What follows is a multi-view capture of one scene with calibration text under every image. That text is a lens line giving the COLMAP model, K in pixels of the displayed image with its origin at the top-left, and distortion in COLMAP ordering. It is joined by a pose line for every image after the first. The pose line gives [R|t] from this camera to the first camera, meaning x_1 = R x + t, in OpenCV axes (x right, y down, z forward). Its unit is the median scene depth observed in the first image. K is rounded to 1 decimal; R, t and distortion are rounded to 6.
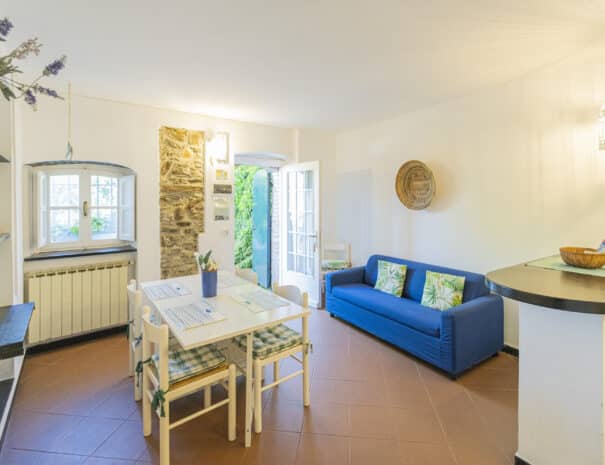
lens RADIAL K [[300.7, 0, 295.5], [0, 300.7, 205.6], [0, 0, 1]] dist [0.003493, 0.000223]
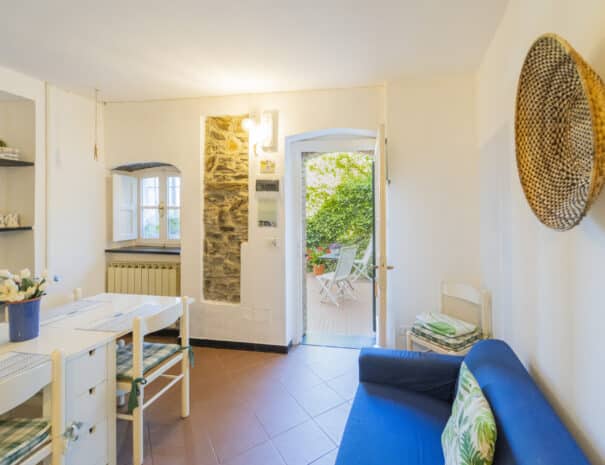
lens RADIAL K [[284.4, 0, 354.5], [0, 284.4, 205.9], [0, 0, 1]] dist [0.000175, 0.000251]
pose [[0.713013, 0.006609, -0.701120, 0.444853], [-0.017752, 0.999805, -0.008629, -0.002100], [0.700926, 0.018599, 0.712991, 0.695143]]
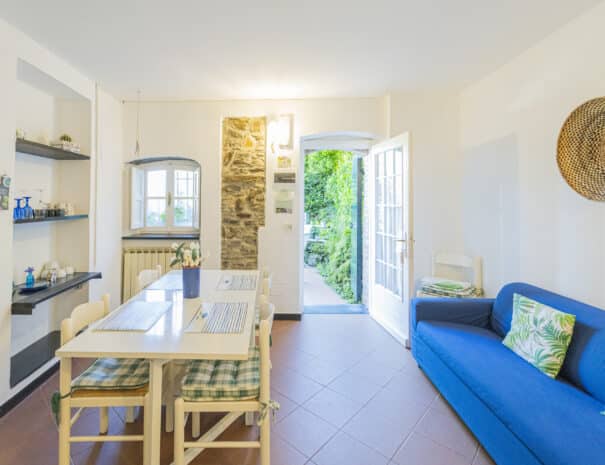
lens RADIAL K [[291.8, 0, 262.5], [0, 291.8, 196.8], [0, 0, 1]] dist [0.000309, -0.000574]
pose [[0.791495, -0.004663, -0.611158, 0.248956], [-0.012876, 0.999622, -0.024302, 0.023758], [0.611040, 0.027104, 0.791135, 0.303234]]
